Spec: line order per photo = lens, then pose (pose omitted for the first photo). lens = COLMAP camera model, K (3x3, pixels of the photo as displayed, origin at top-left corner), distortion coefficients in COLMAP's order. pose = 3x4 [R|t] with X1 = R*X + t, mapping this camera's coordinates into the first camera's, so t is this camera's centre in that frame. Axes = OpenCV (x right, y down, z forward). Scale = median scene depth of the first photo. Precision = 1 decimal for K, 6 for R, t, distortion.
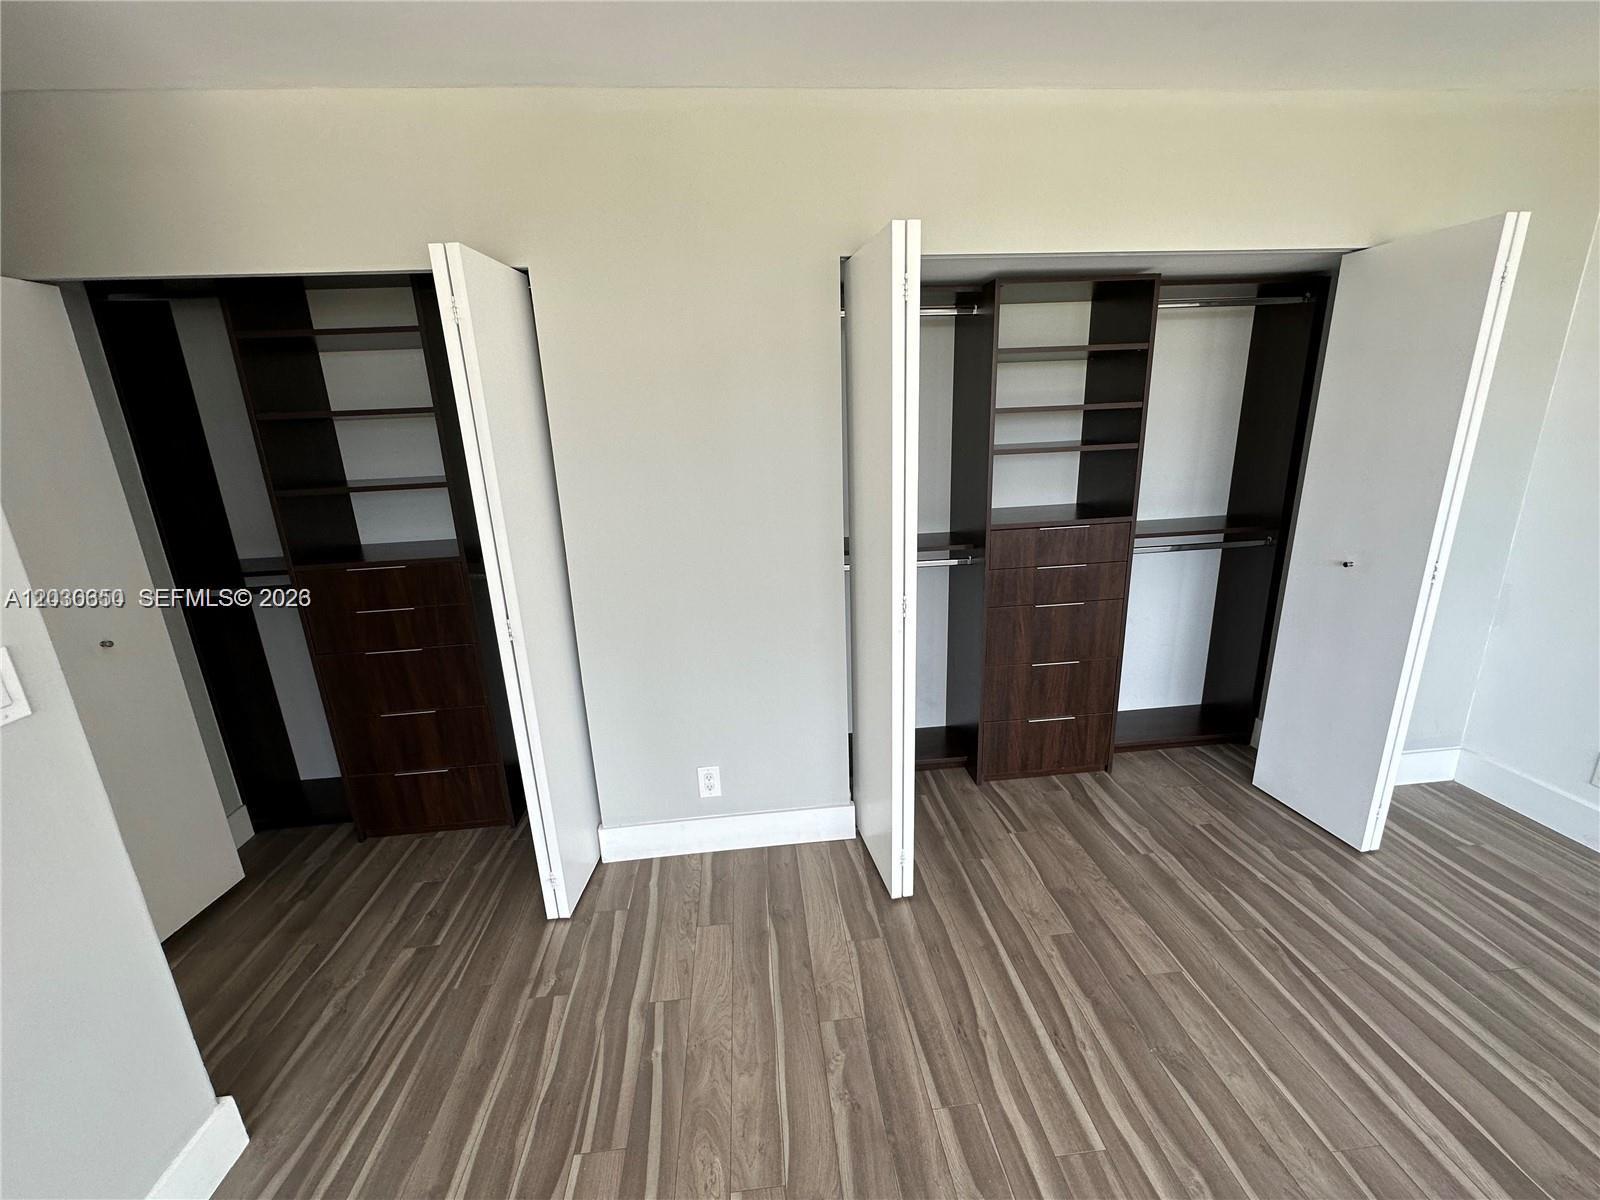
lens RADIAL K [[638.0, 0, 799.4], [0, 638.0, 597.4], [0, 0, 1]] dist [-0.003644, 0.001345]
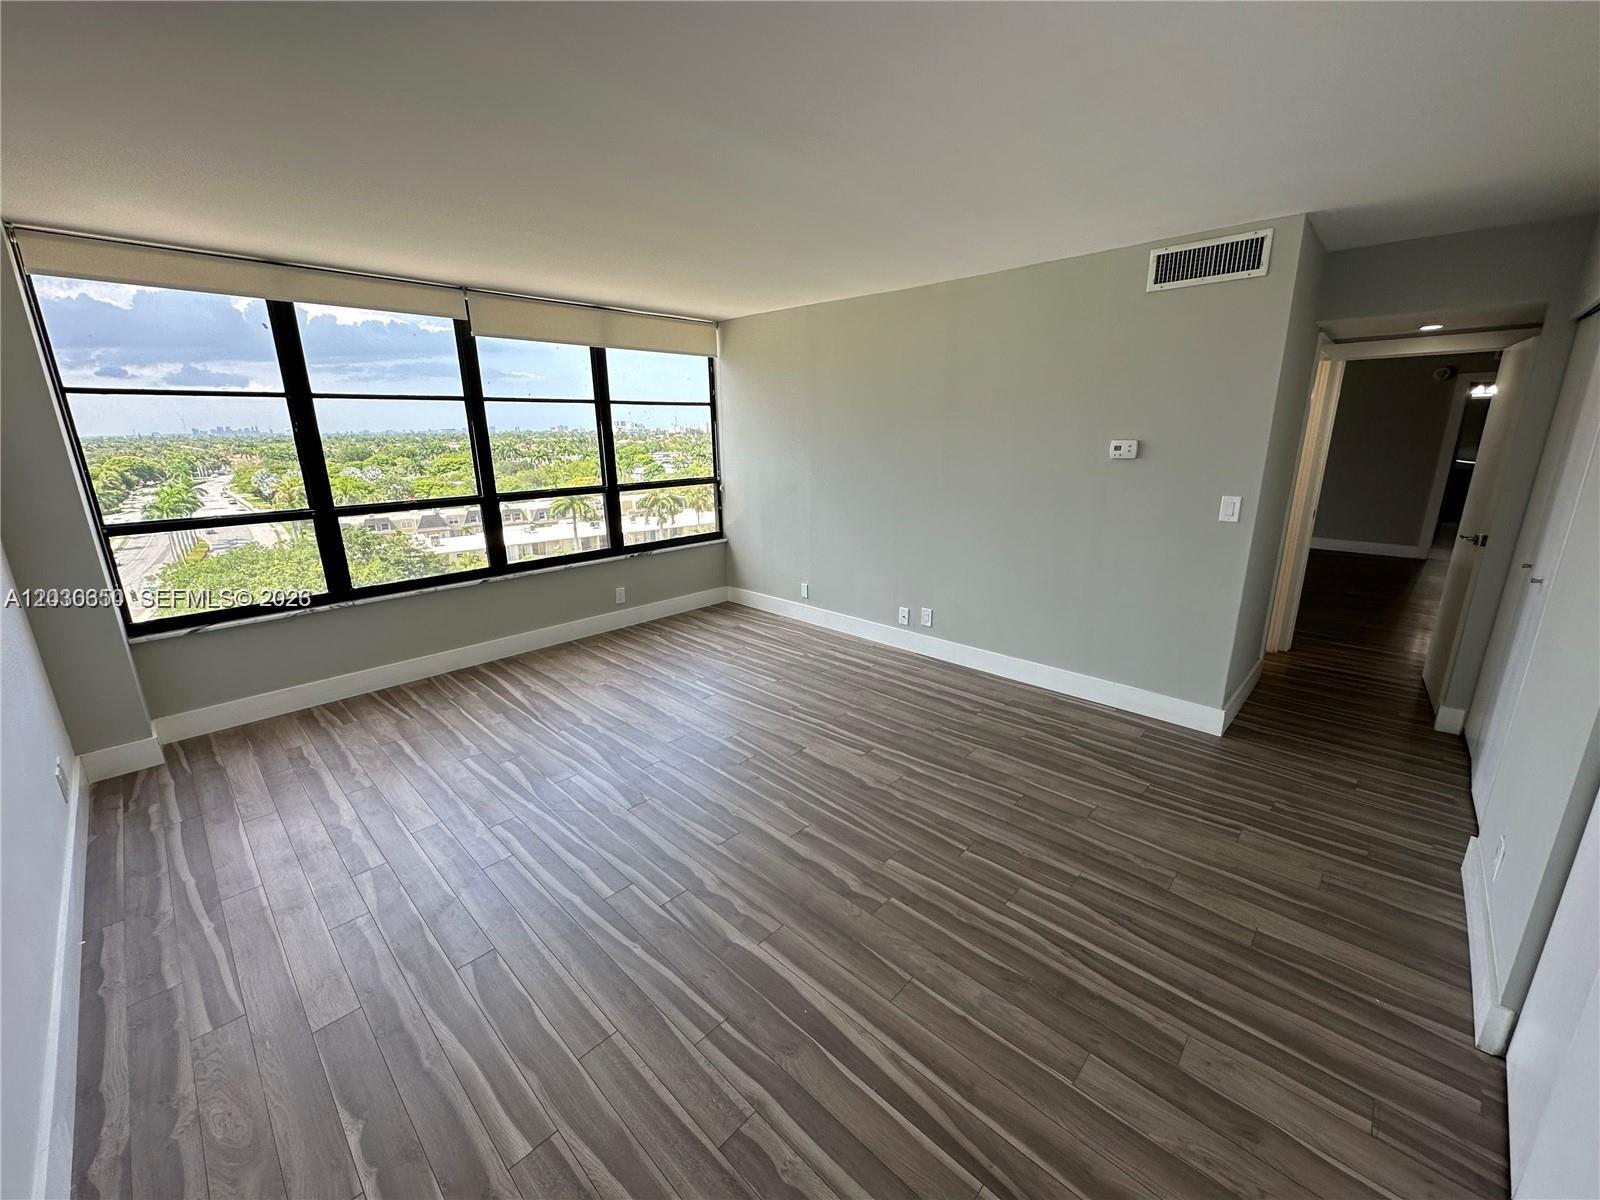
lens RADIAL K [[638.0, 0, 799.4], [0, 638.0, 597.4], [0, 0, 1]] dist [-0.003644, 0.001345]
pose [[-0.752709, 0.215375, -0.622128, 1.428870], [-0.131546, 0.876717, 0.462669, -0.392530], [0.645078, 0.430093, -0.631581, 1.137451]]
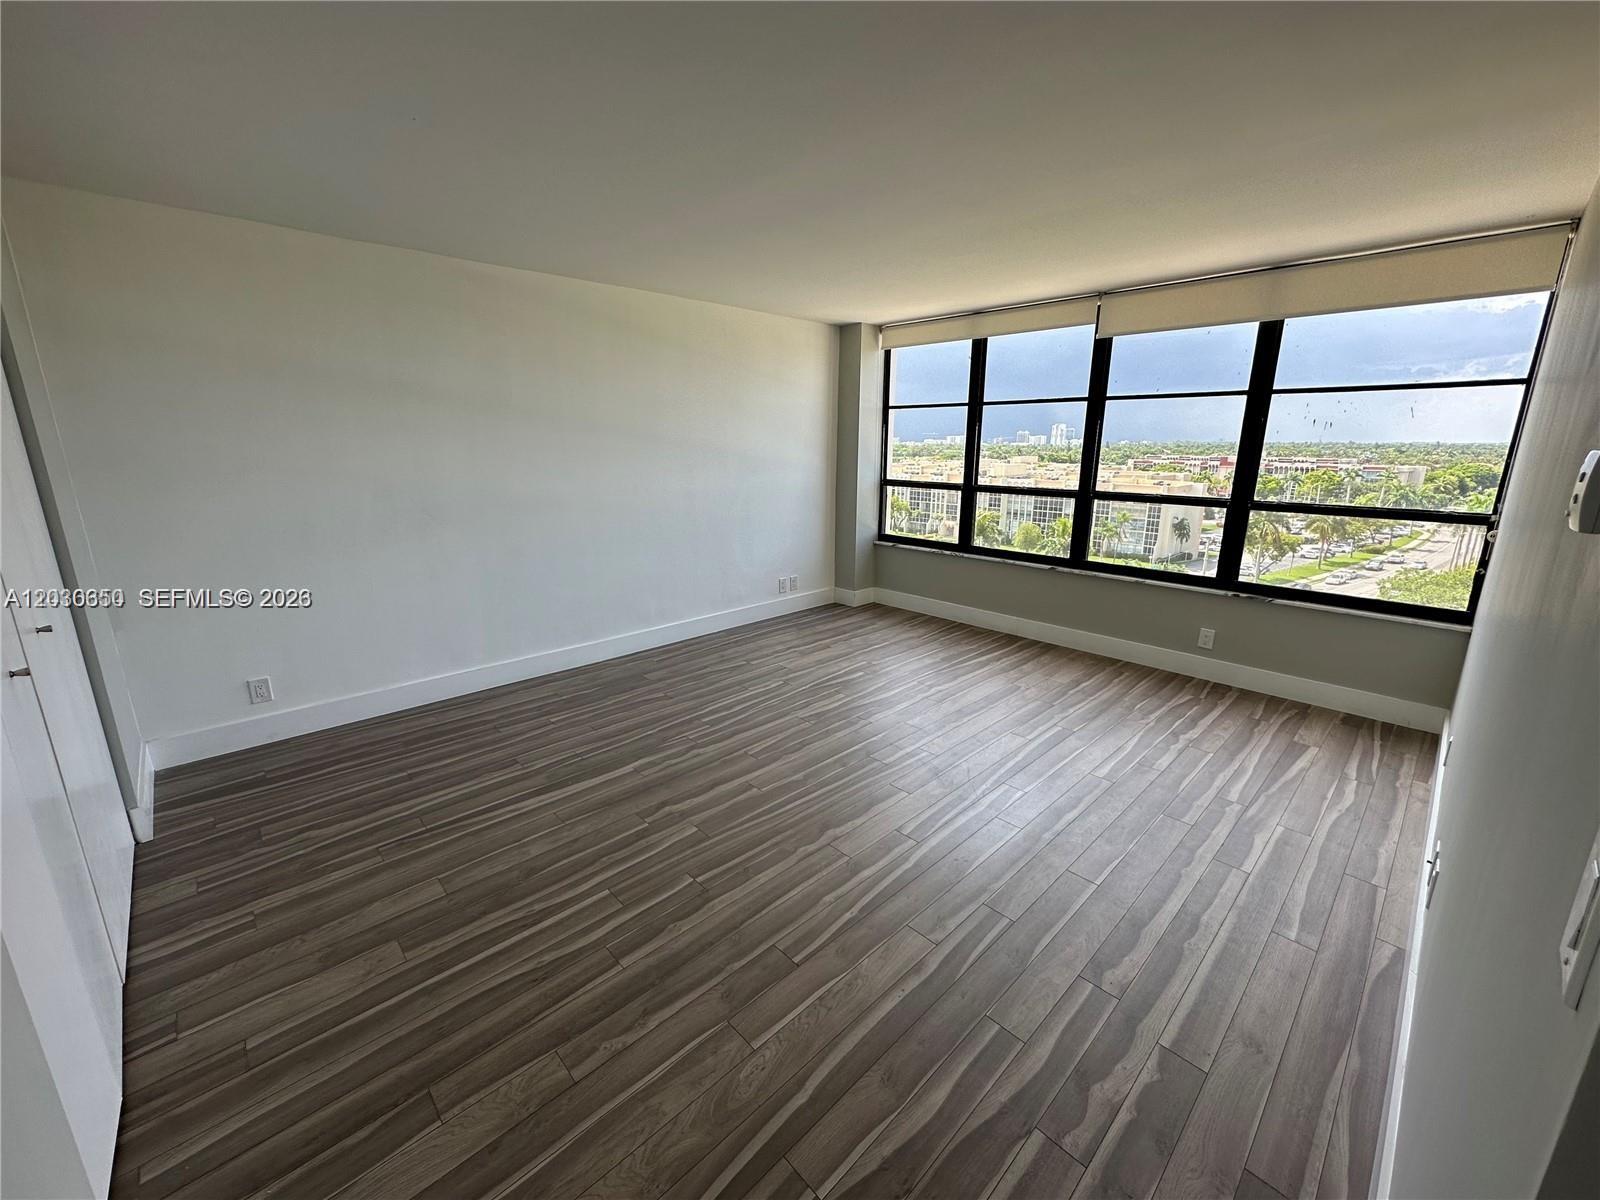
lens RADIAL K [[638.0, 0, 799.4], [0, 638.0, 597.4], [0, 0, 1]] dist [-0.003644, 0.001345]
pose [[-0.622345, -0.151268, 0.767988, -0.791862], [0.224701, 0.905326, 0.360407, -0.221324], [-0.749797, 0.396866, -0.529435, 1.012775]]
